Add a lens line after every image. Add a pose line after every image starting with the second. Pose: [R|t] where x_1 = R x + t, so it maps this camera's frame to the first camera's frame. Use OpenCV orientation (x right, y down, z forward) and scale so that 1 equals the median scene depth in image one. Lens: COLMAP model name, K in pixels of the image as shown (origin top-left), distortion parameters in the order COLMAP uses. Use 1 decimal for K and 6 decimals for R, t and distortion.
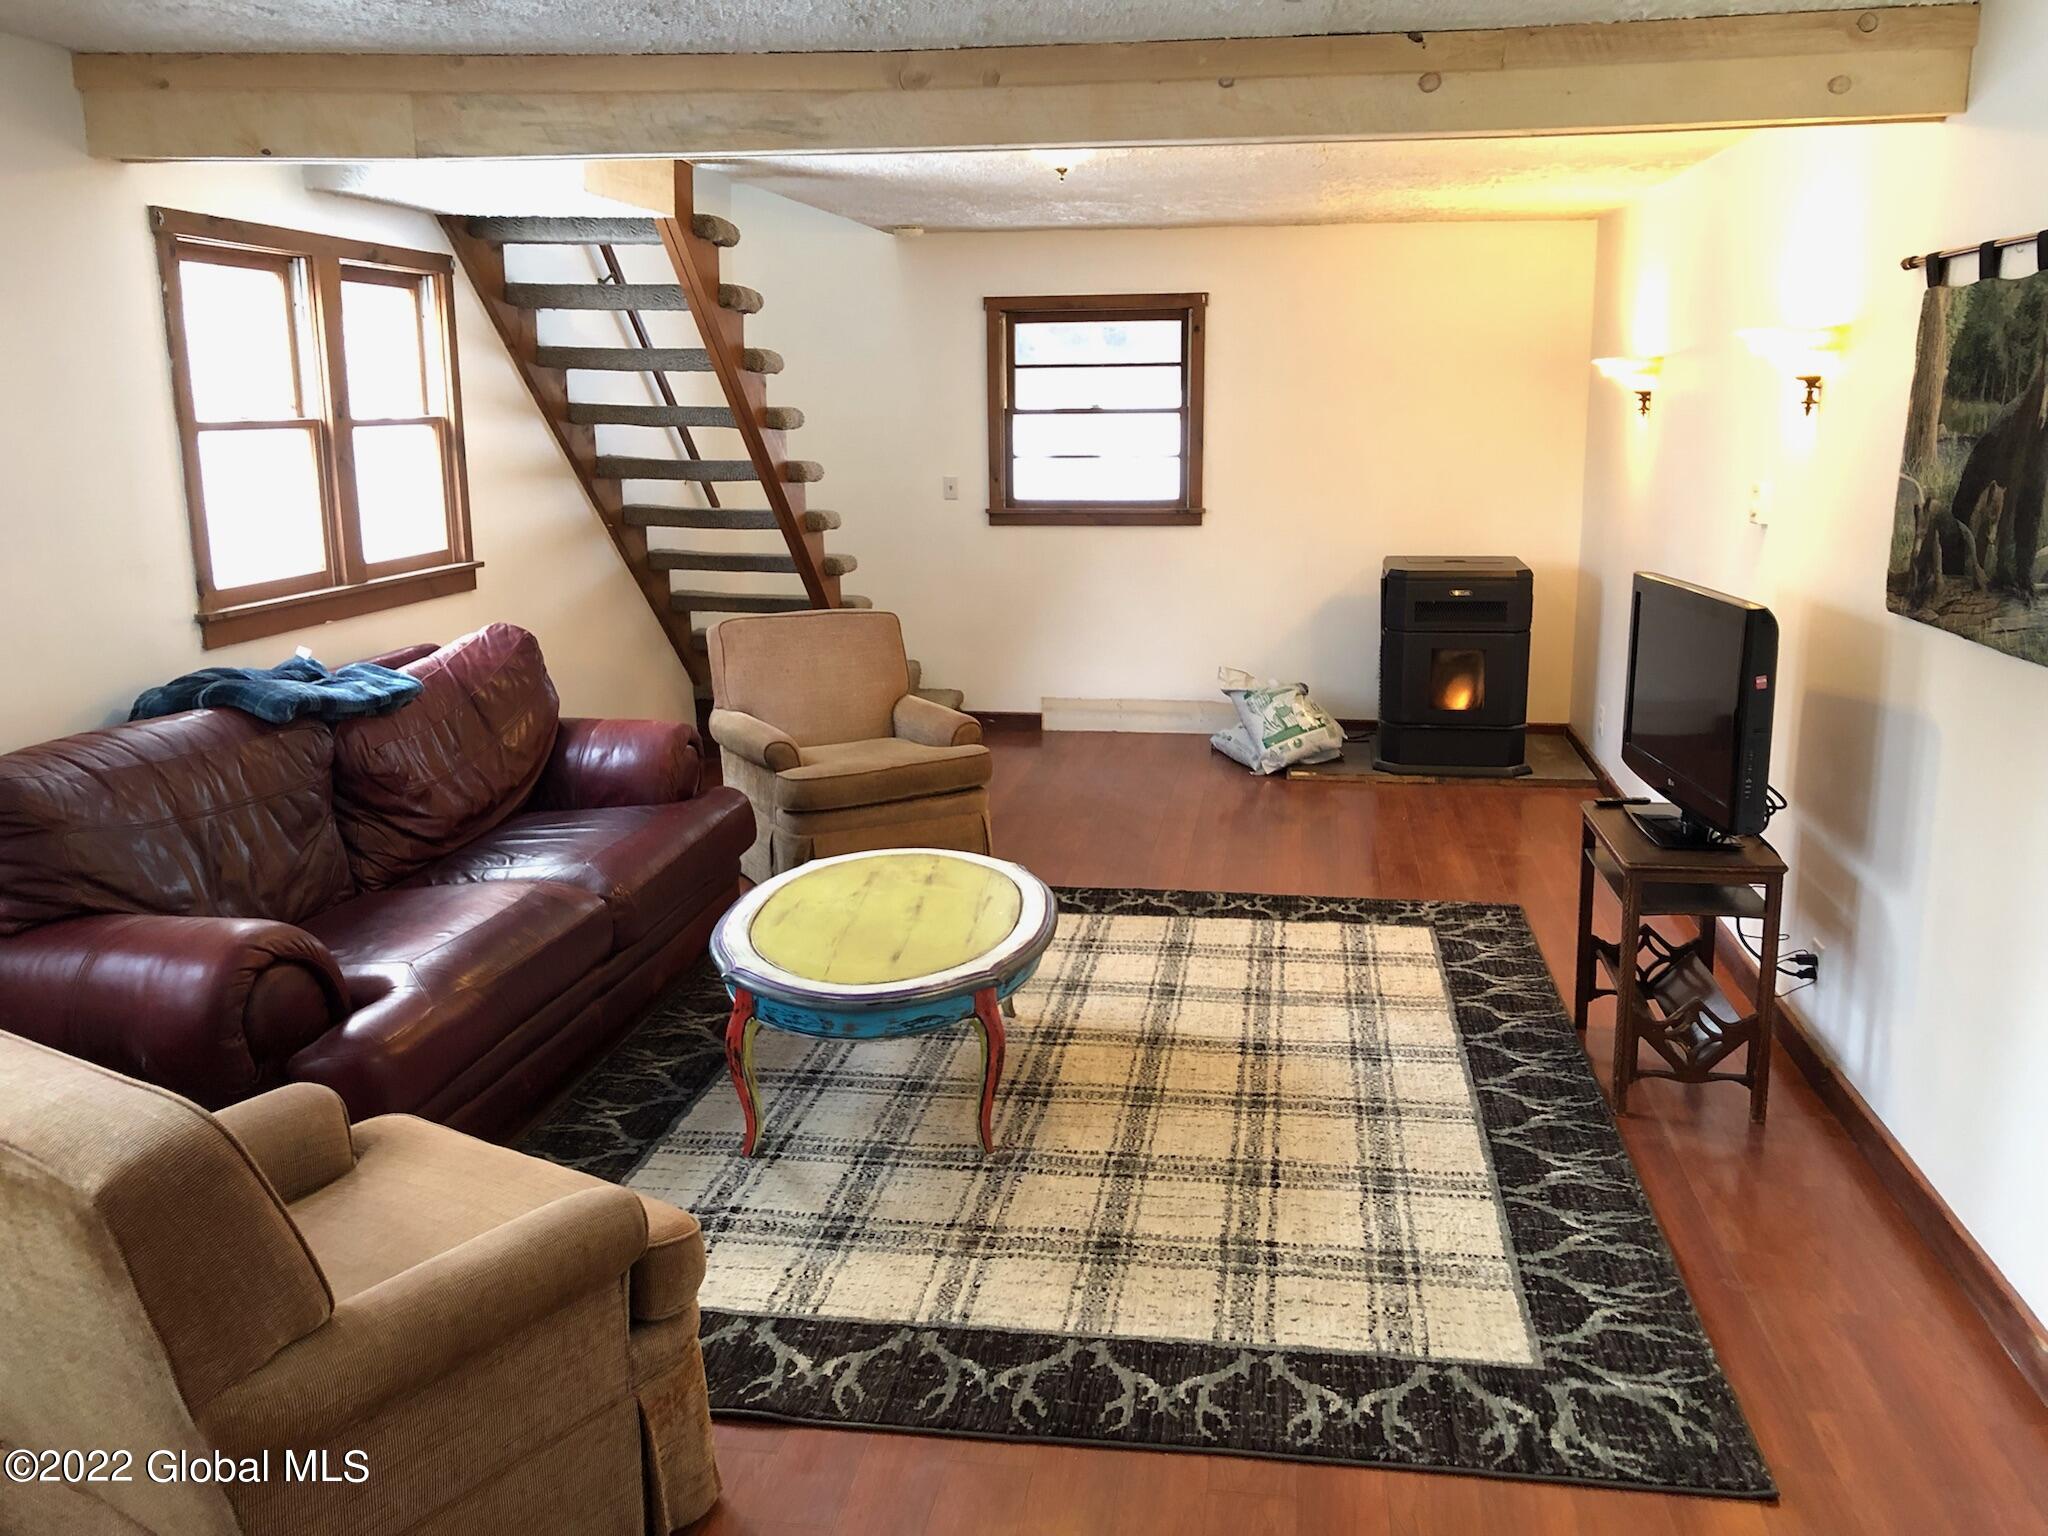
lens RADIAL K [[1732.9, 0, 1027.0], [0, 1732.9, 766.1], [0, 0, 1]] dist [0.078333, -0.018627]
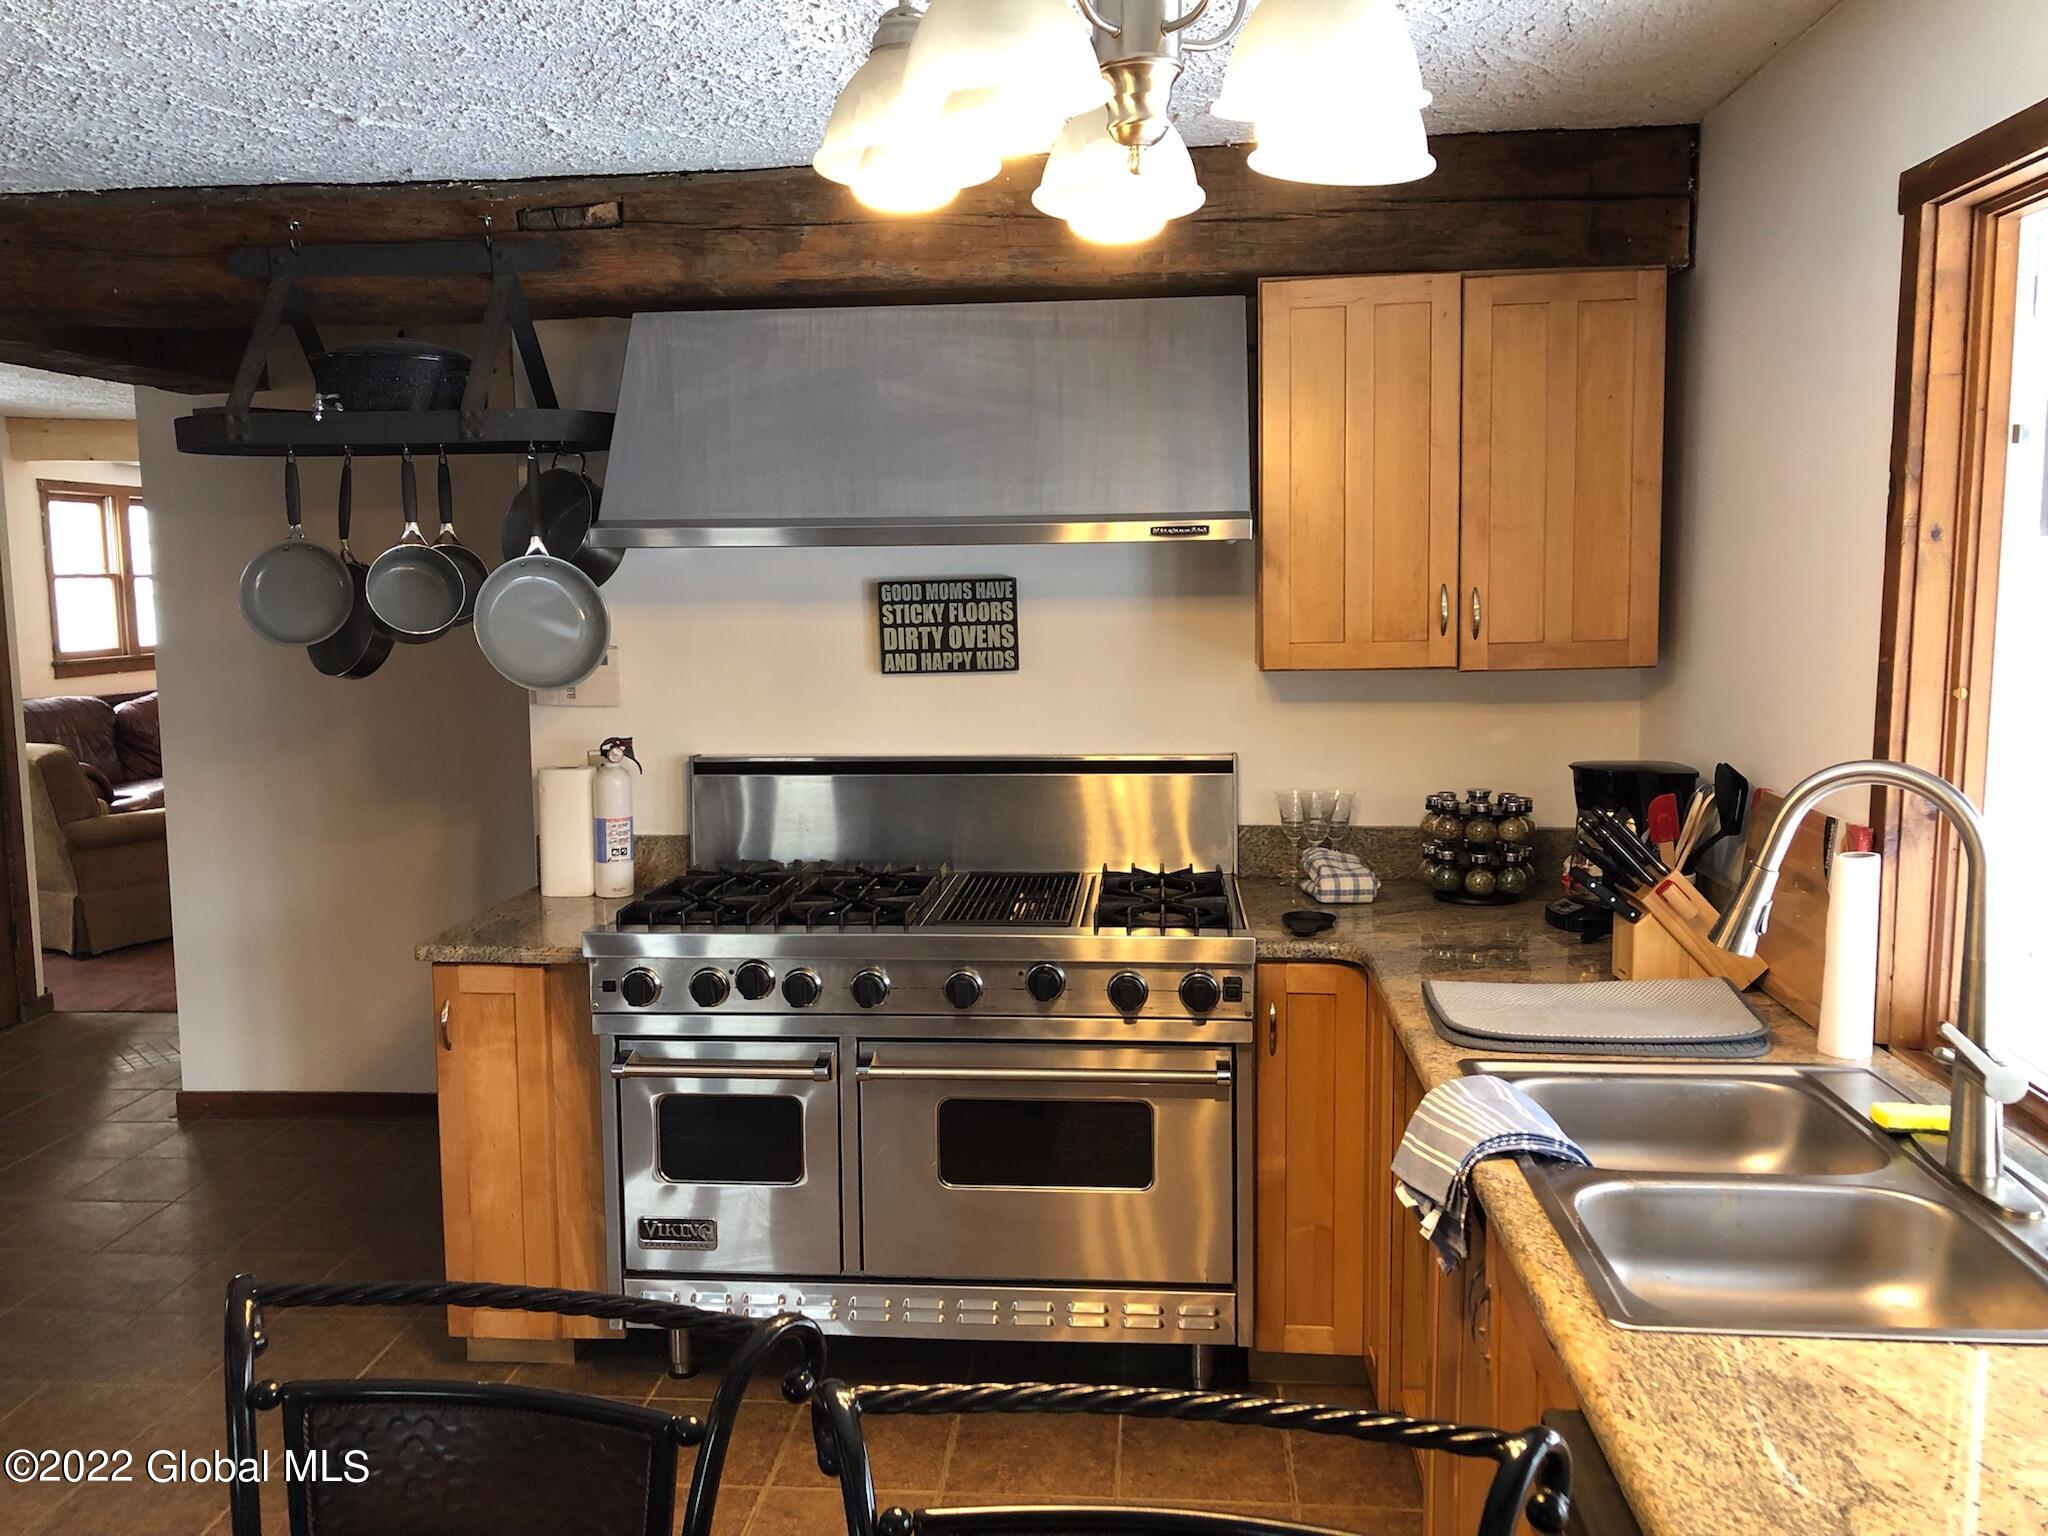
lens RADIAL K [[1732.9, 0, 1028.2], [0, 1732.9, 803.0], [0, 0, 1]] dist [0.078333, -0.018627]
pose [[0.996896, -0.009167, 0.078193, 0.539781], [0.015164, 0.996958, -0.076445, 0.266113], [-0.077255, 0.077394, 0.994003, -1.214794]]
